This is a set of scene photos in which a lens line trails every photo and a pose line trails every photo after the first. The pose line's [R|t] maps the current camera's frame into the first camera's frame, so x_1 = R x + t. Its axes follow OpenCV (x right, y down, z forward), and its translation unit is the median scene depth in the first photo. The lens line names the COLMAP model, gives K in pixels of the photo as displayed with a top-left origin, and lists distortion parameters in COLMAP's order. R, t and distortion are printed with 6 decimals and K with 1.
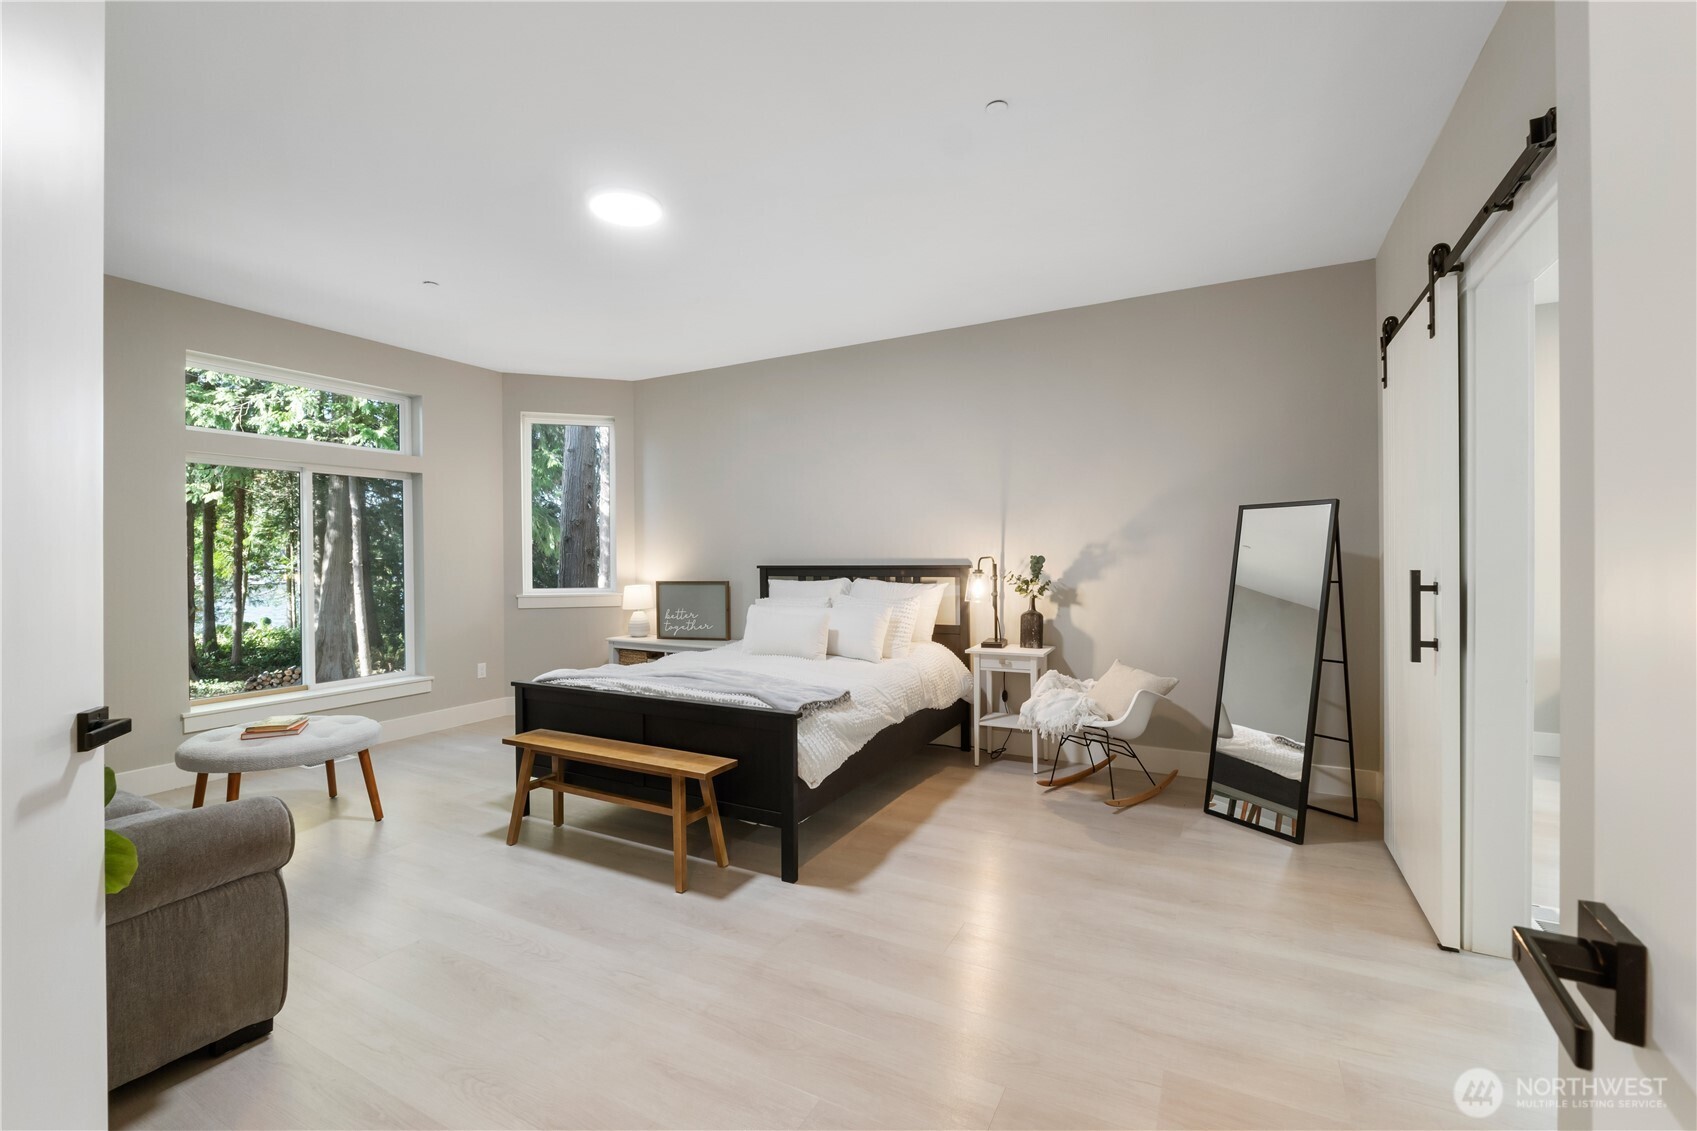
lens RADIAL K [[723.2, 0, 848.5], [0, 723.2, 565.5], [0, 0, 1]] dist [-0.000114, -0.000008]
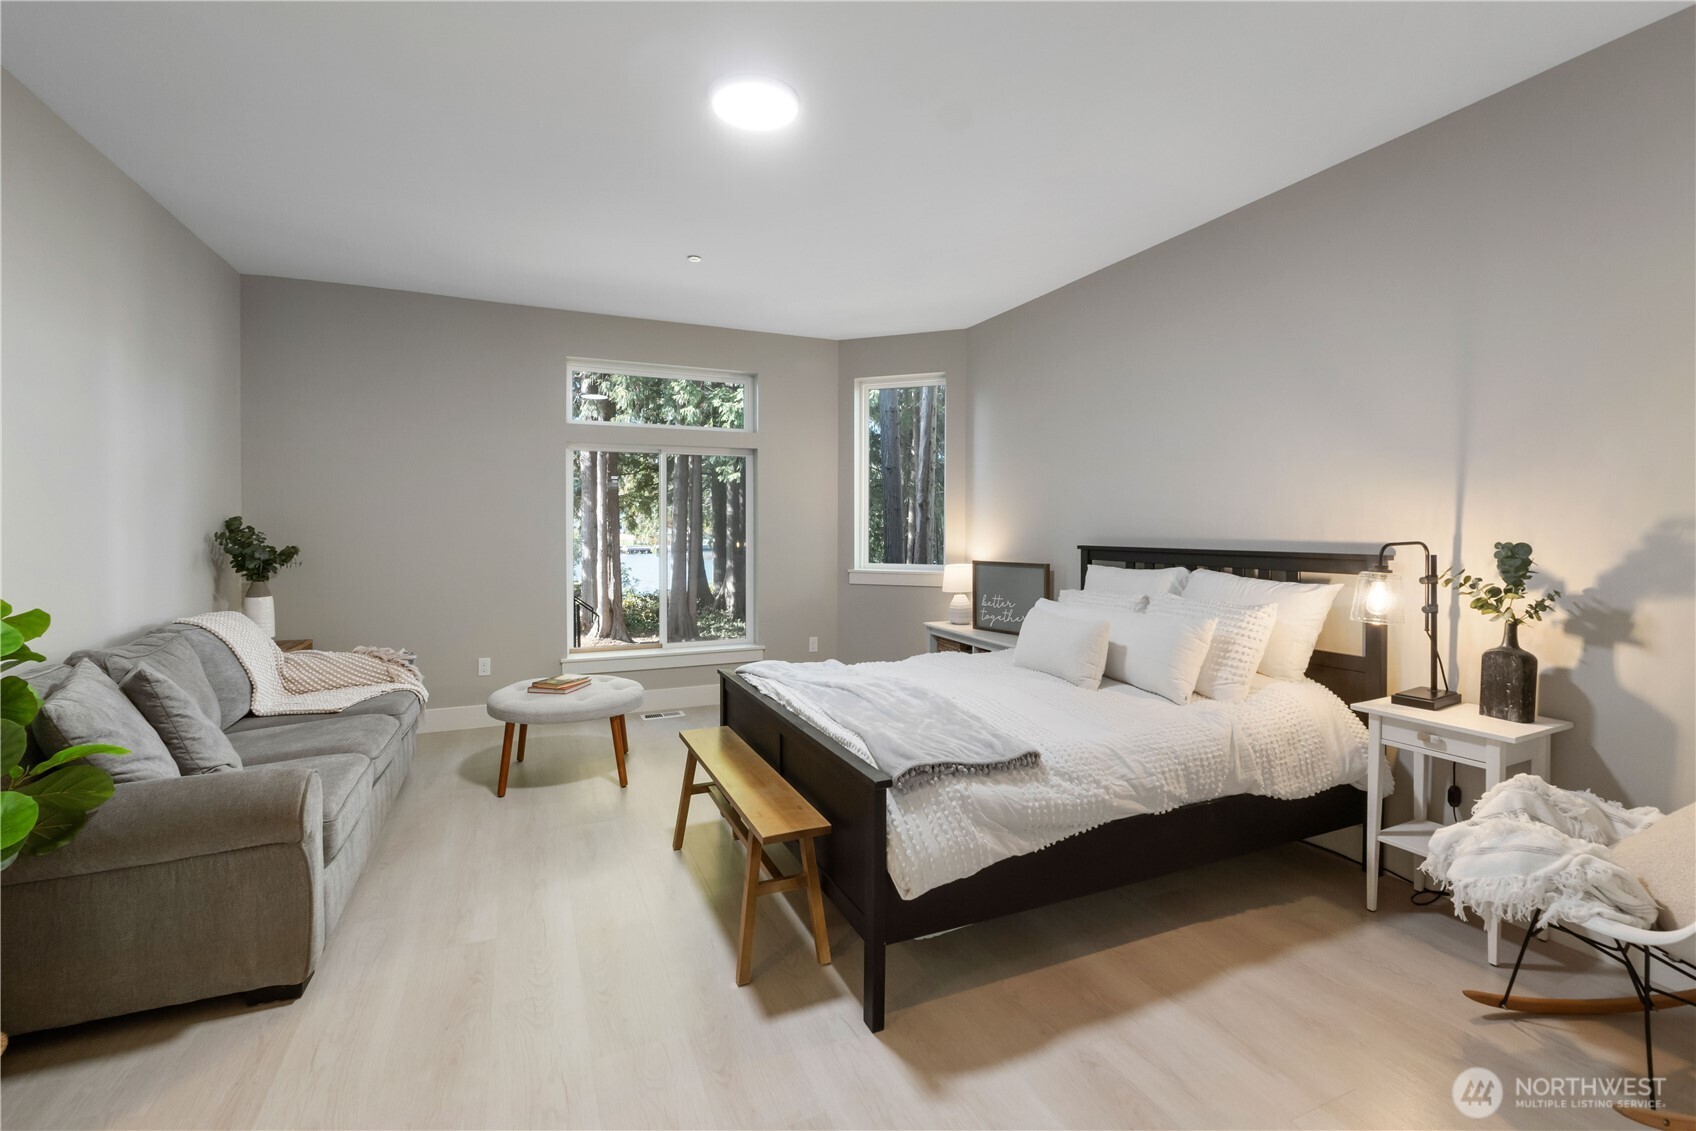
lens RADIAL K [[750.0, 0, 852.5], [0, 750.0, 540.1], [0, 0, 1]] dist [-0.004469, -0.000144]
pose [[0.791041, 0.019416, -0.611456, 0.207445], [-0.014918, 0.999811, 0.012449, -0.014427], [0.611582, -0.000725, 0.791181, 0.286385]]
